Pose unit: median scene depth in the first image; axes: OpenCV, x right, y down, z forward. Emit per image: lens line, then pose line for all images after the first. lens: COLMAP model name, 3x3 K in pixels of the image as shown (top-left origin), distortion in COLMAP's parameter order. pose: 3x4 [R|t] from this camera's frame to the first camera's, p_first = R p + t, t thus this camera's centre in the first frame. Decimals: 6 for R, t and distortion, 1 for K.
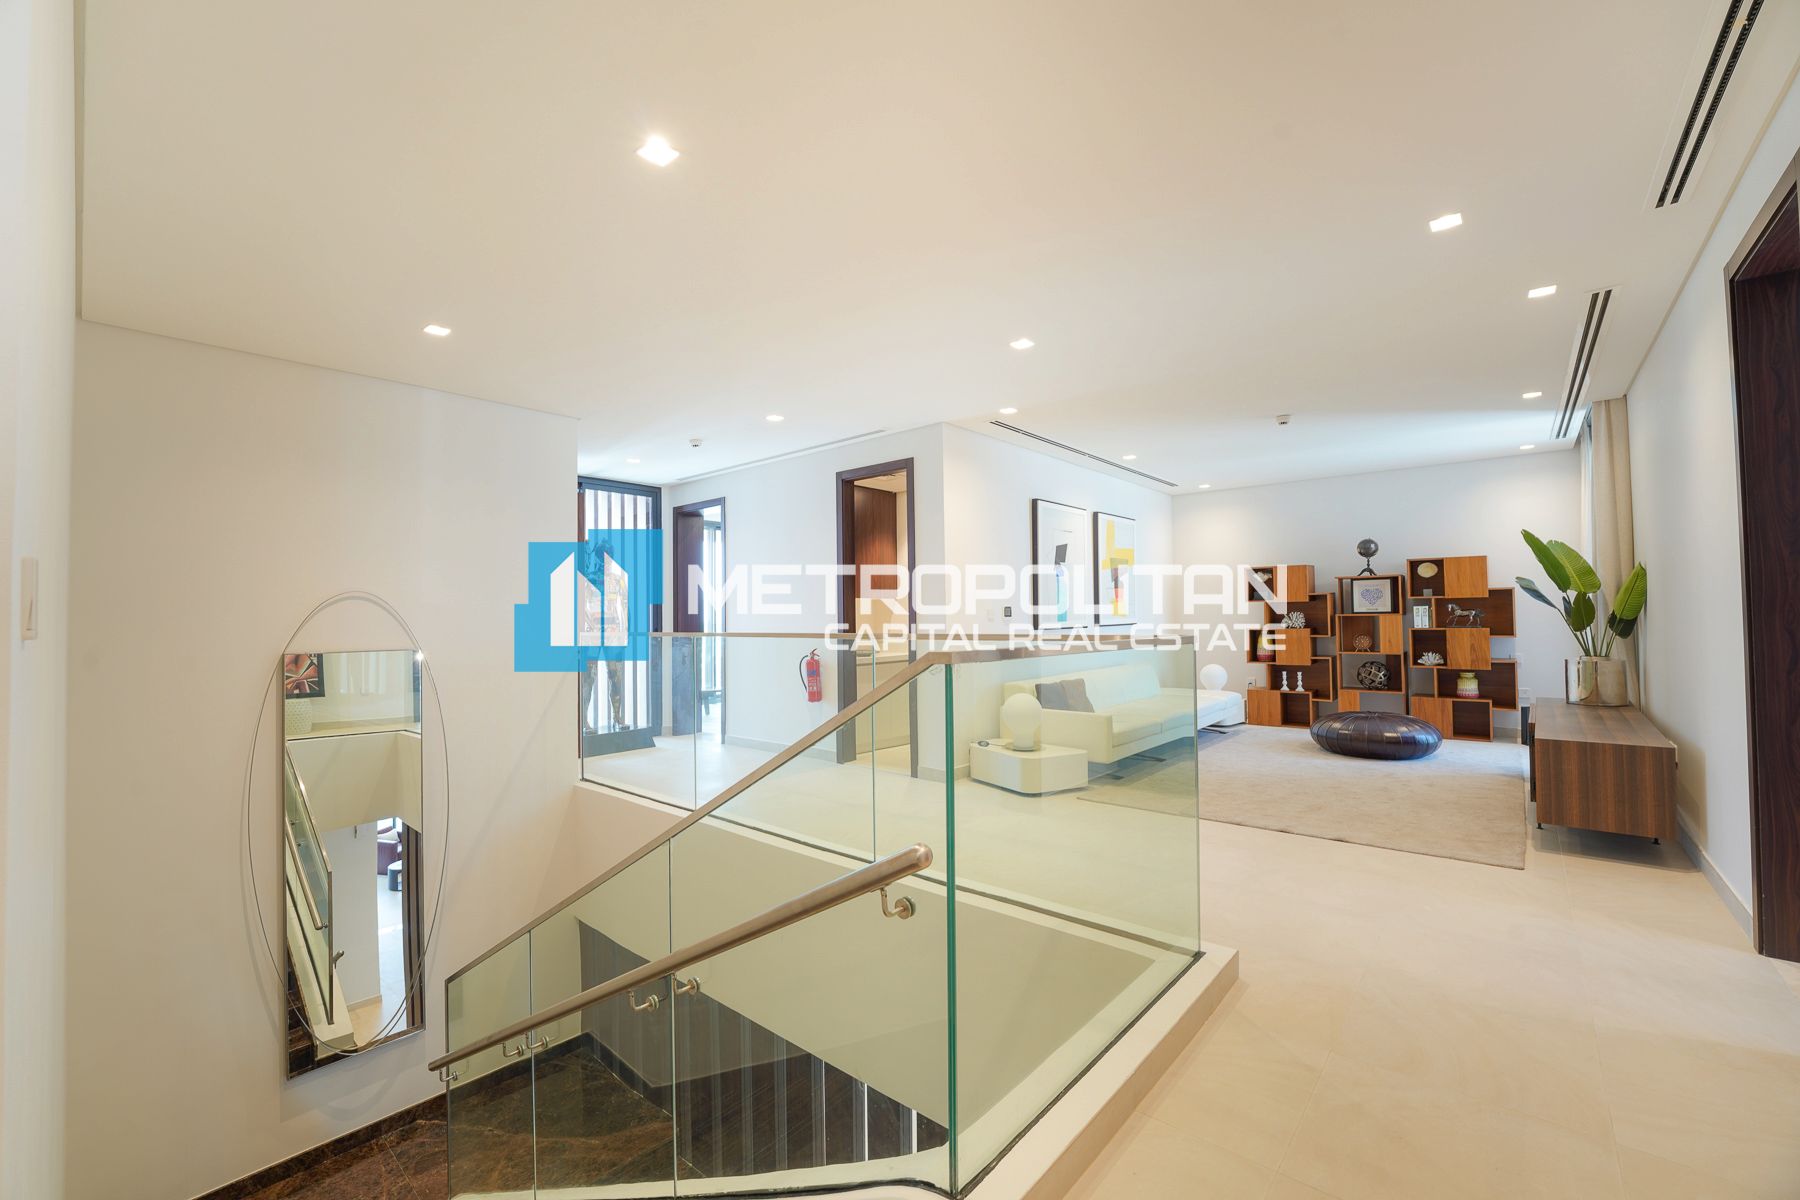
lens RADIAL K [[723.6, 0, 898.3], [0, 723.6, 603.9], [0, 0, 1]] dist [-0.001140, -0.001334]
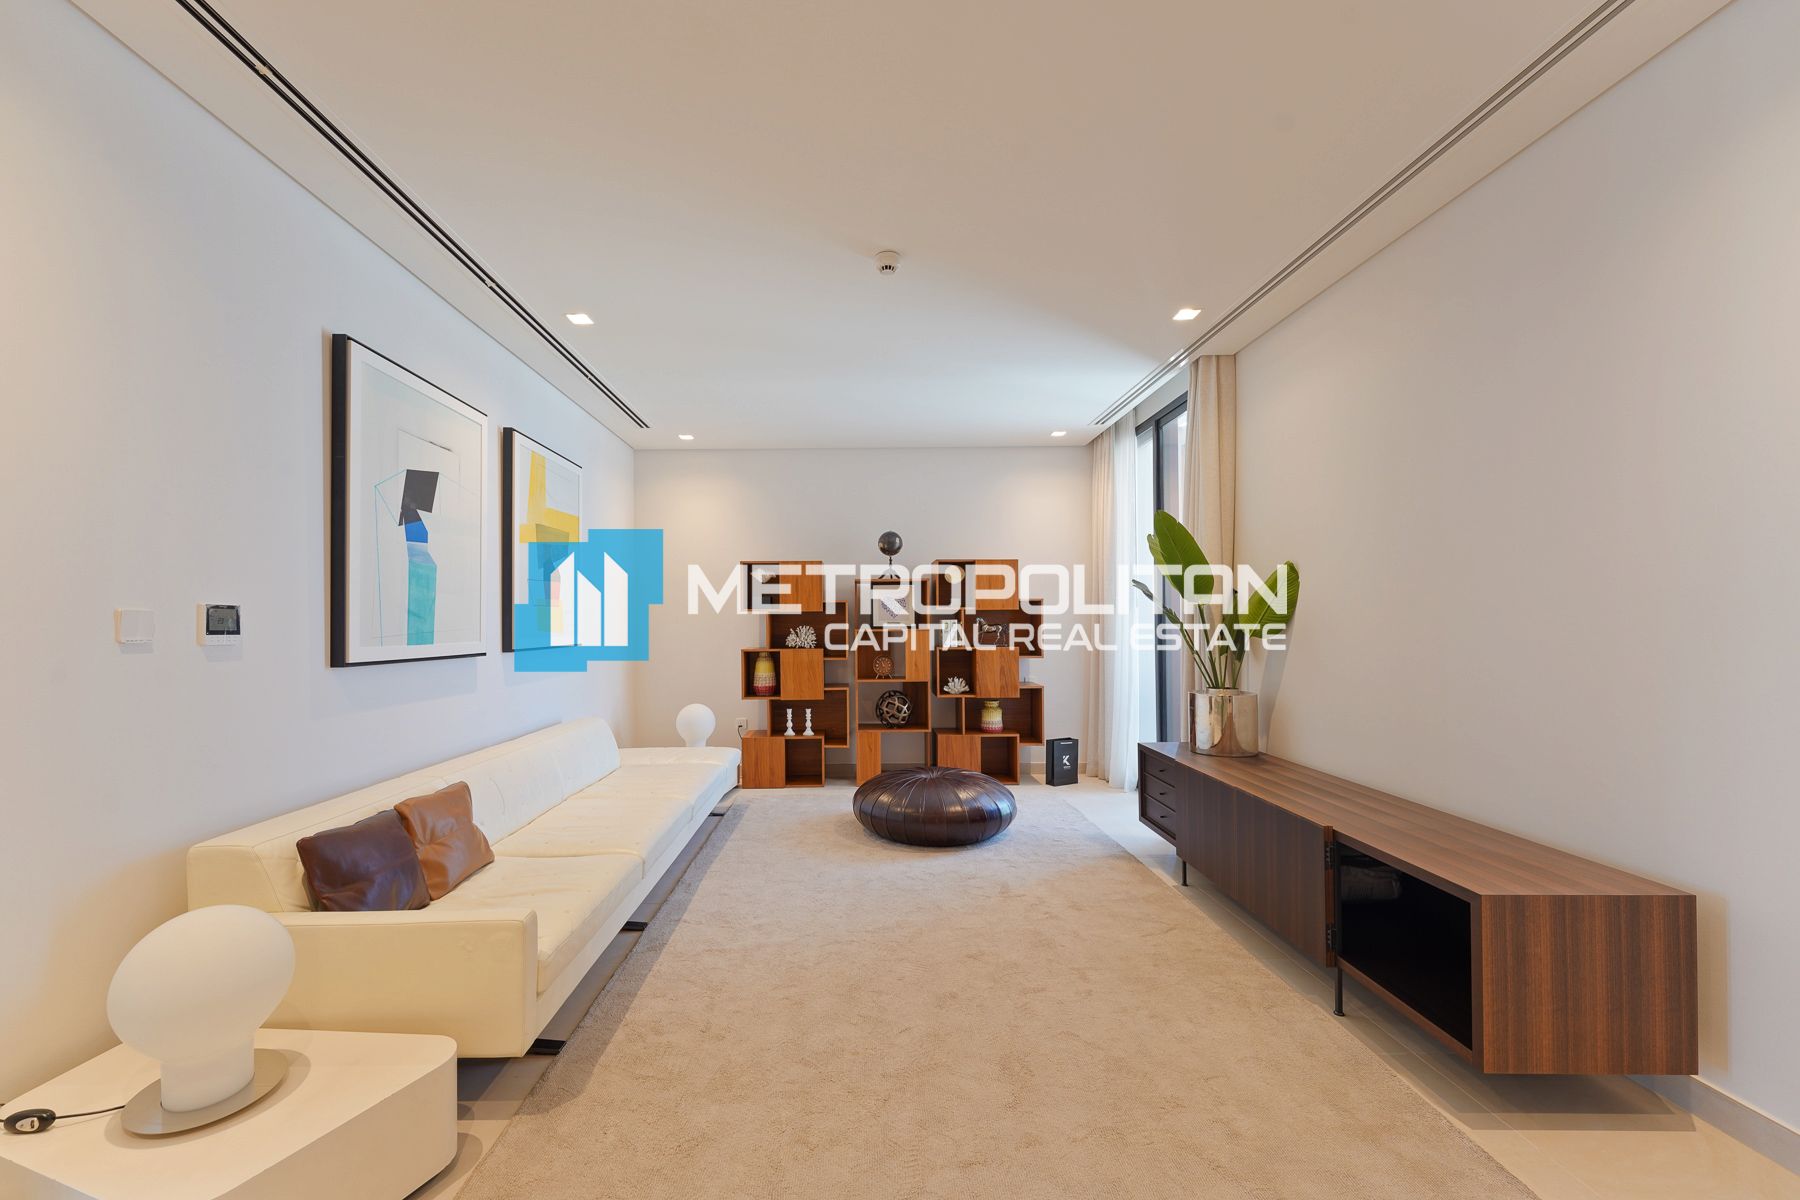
lens RADIAL K [[723.6, 0, 861.8], [0, 723.6, 617.6], [0, 0, 1]] dist [-0.001140, -0.001334]
pose [[0.756487, 0.012861, 0.653882, 0.134068], [-0.013283, 0.999903, -0.004299, 0.005702], [-0.653873, -0.005434, 0.756585, 0.465394]]
